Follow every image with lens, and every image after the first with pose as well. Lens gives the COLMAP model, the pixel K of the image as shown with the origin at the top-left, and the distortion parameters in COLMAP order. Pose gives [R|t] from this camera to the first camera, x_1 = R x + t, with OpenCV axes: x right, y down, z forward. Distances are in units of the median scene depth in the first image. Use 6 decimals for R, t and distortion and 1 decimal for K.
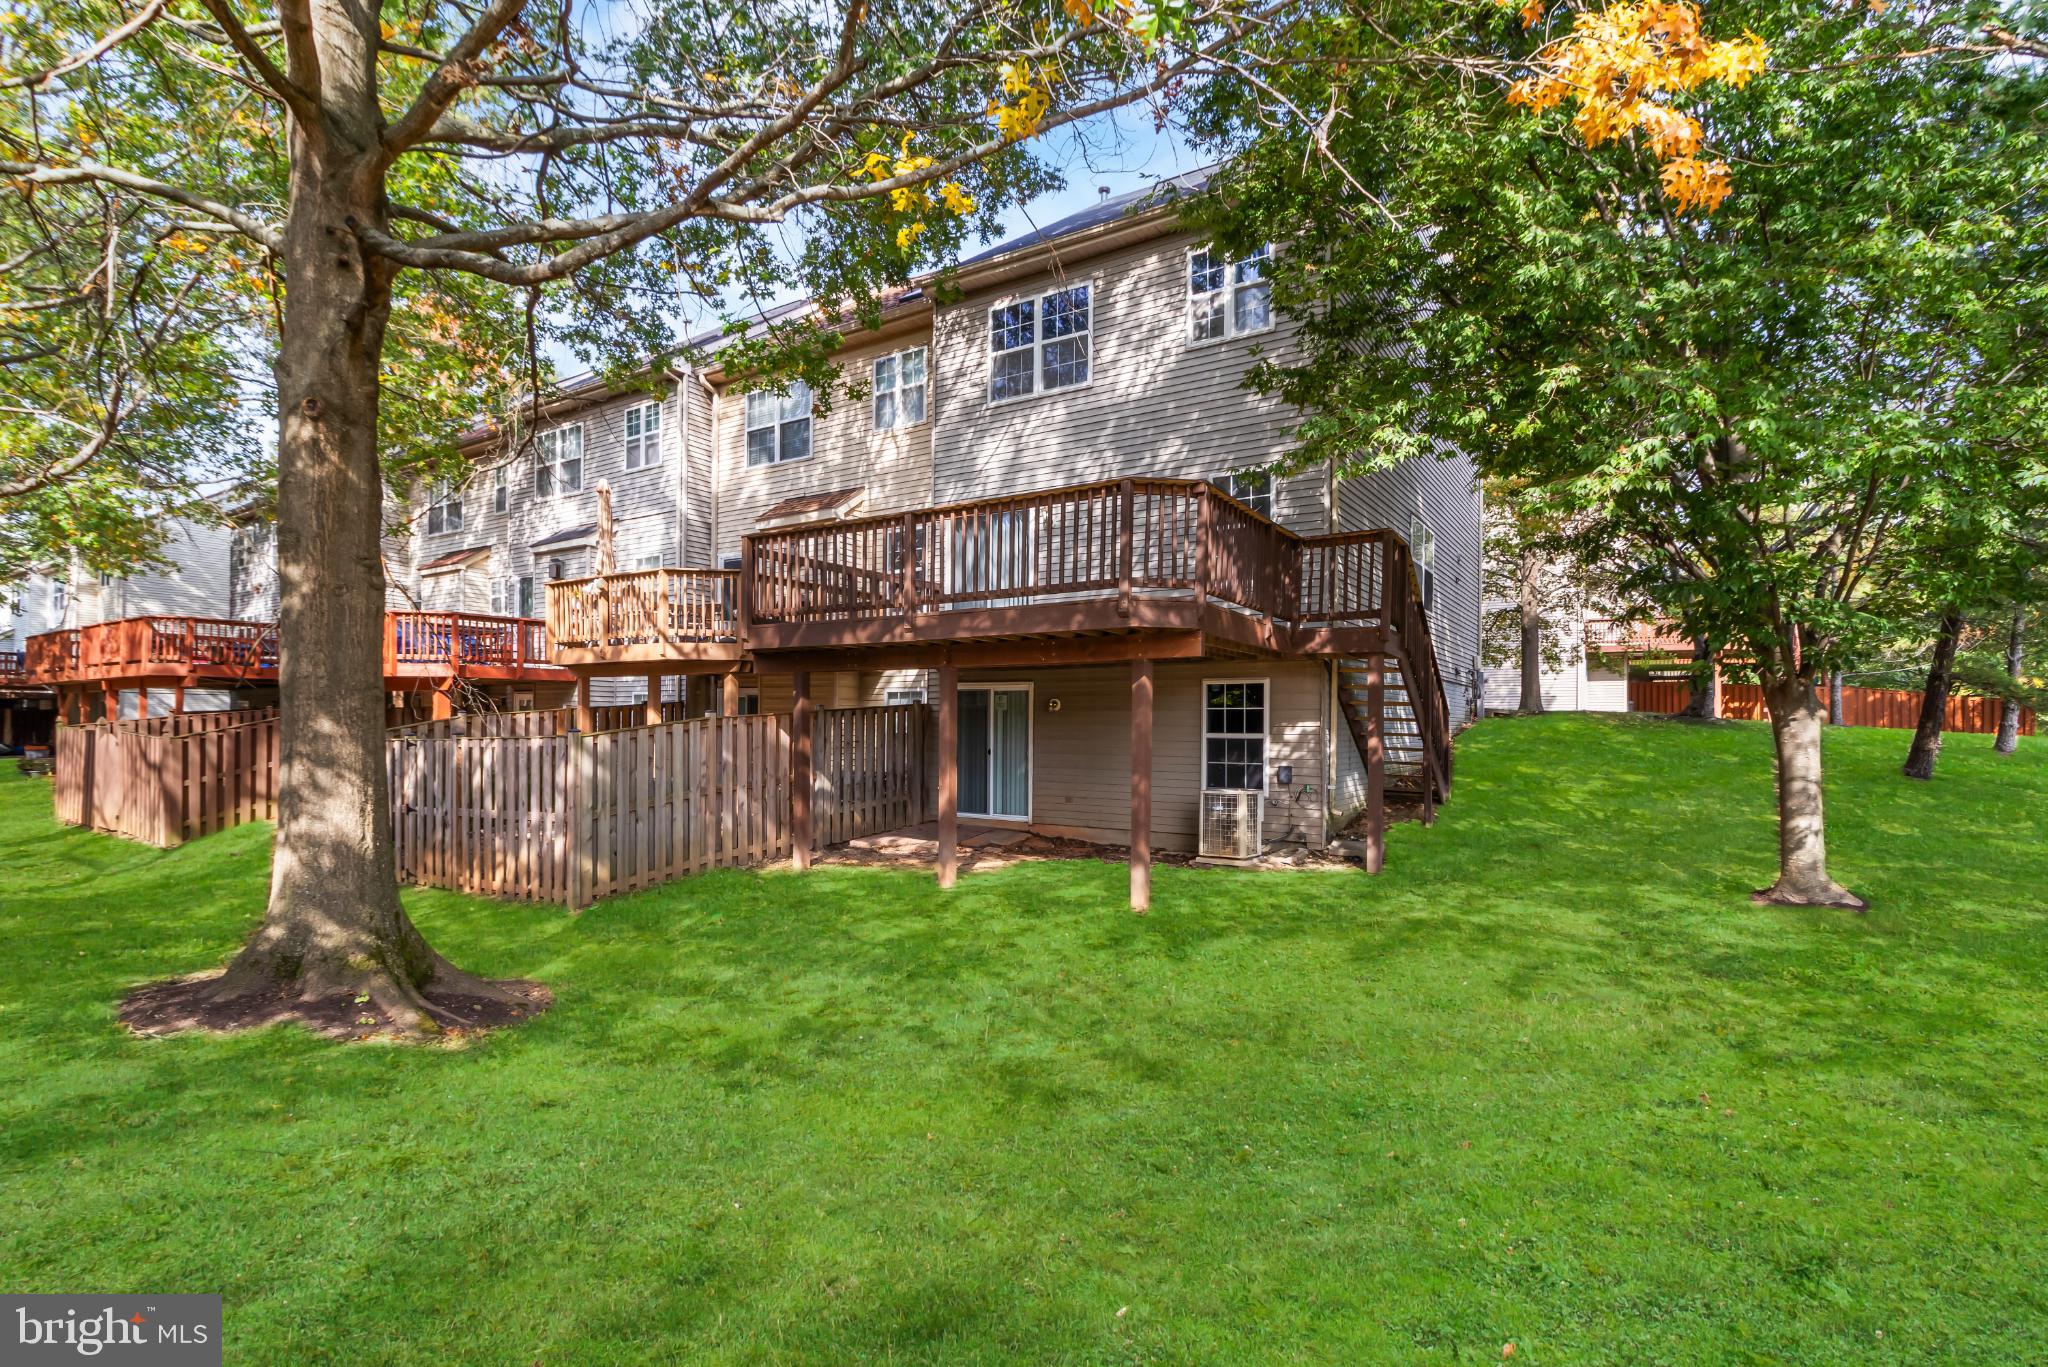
lens RADIAL K [[964.4, 0, 1024.0], [0, 964.4, 683.5], [0, 0, 1]] dist [-0.000057, -0.000083]
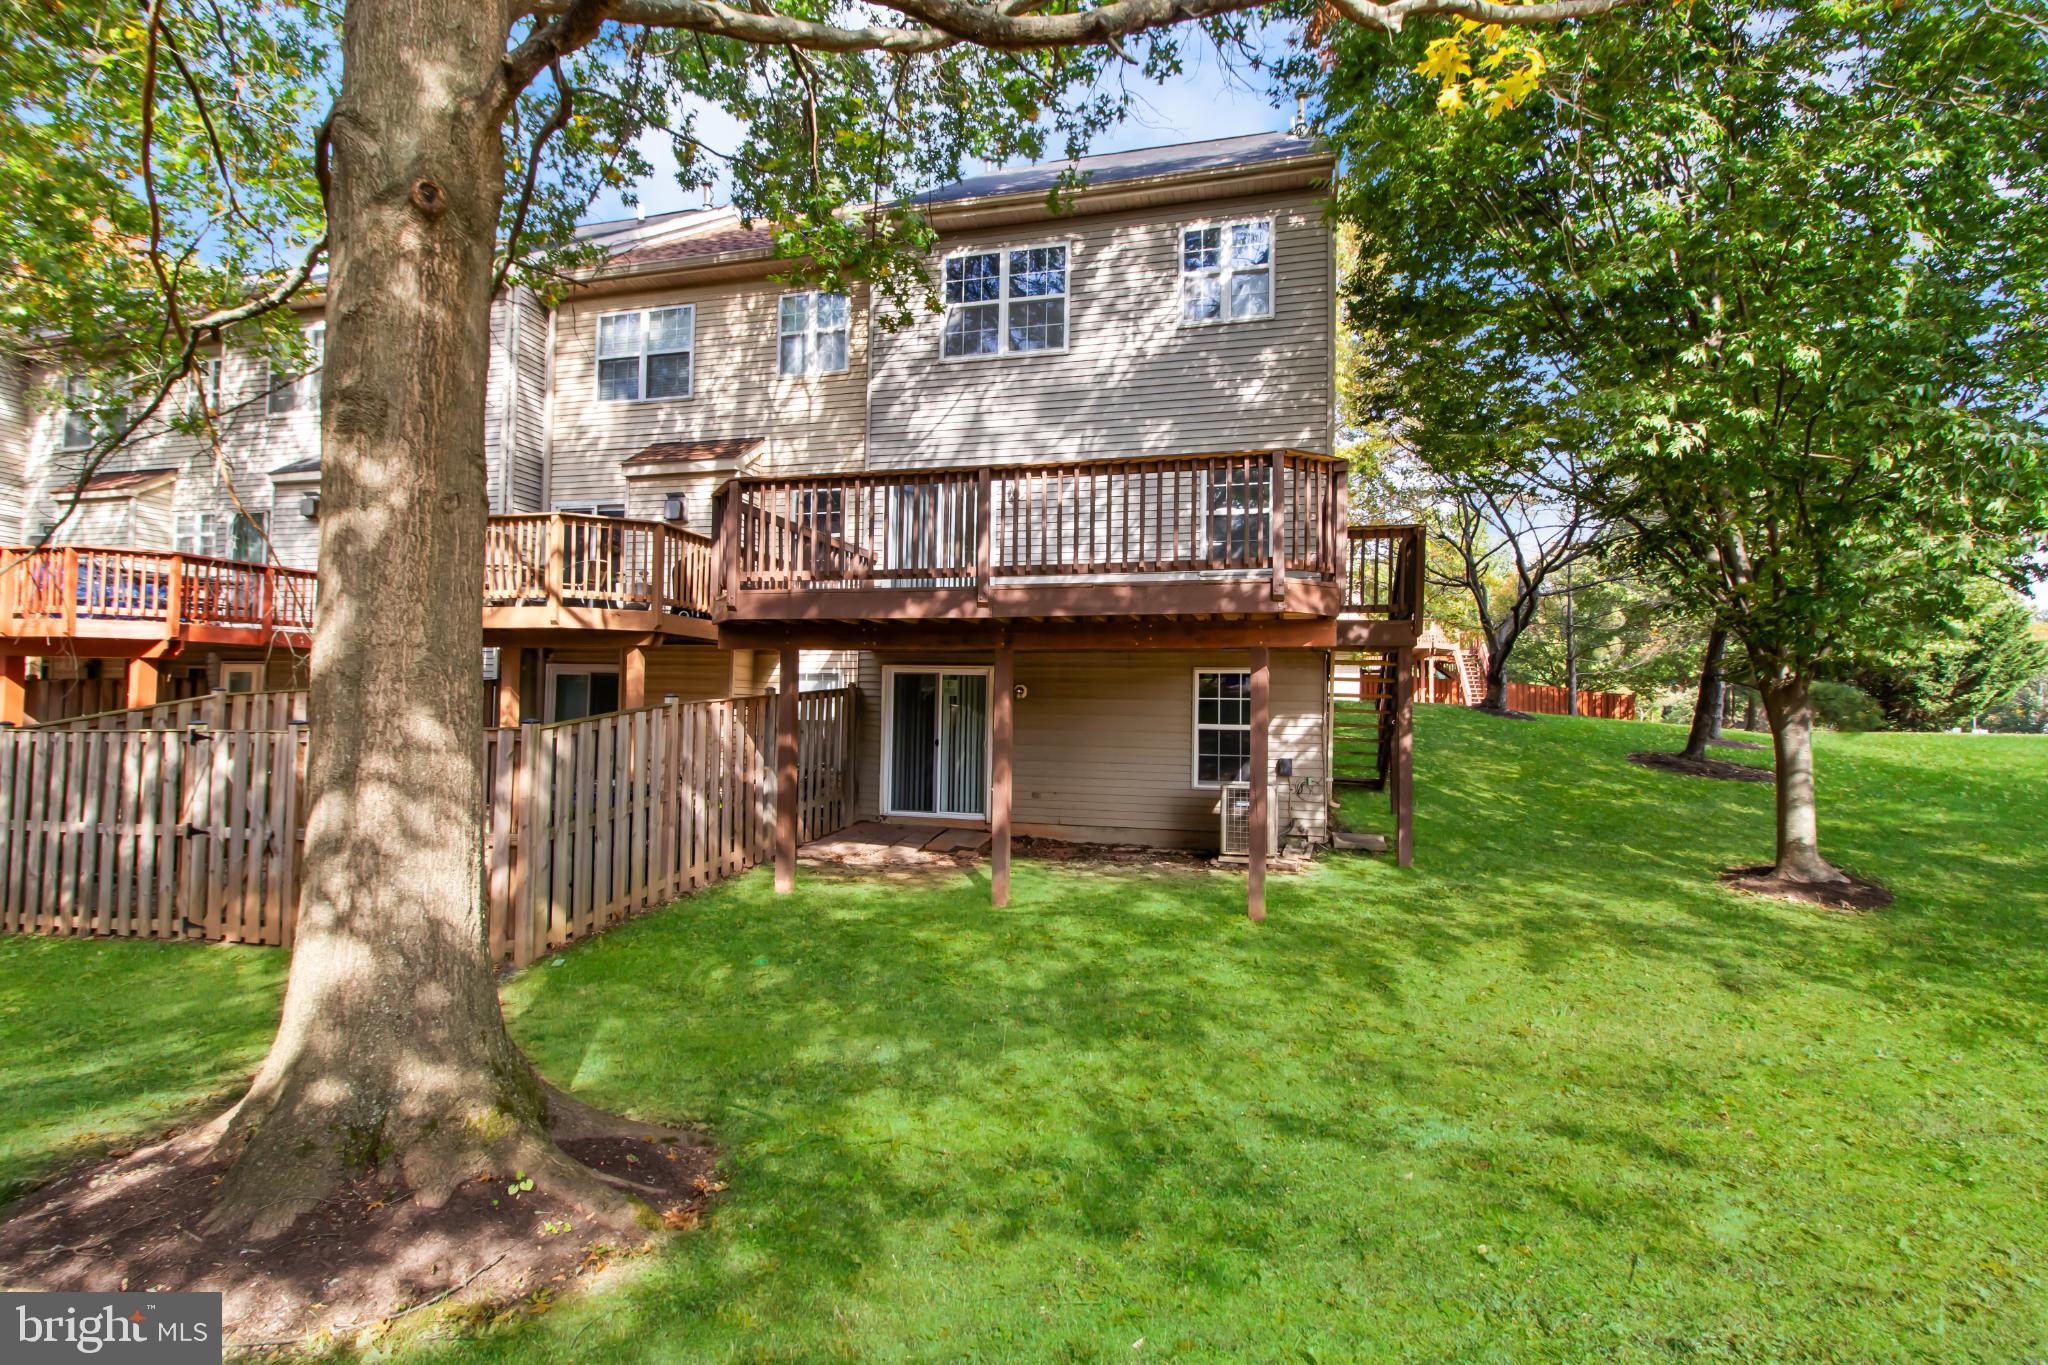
lens RADIAL K [[938.1, 0, 1024.2], [0, 938.1, 647.9], [0, 0, 1]] dist [0.000023, 0.000054]
pose [[0.950219, 0.027855, 0.310337, -0.242145], [-0.022639, 0.999536, -0.020396, -0.001465], [-0.310761, 0.012355, 0.950408, 0.144964]]
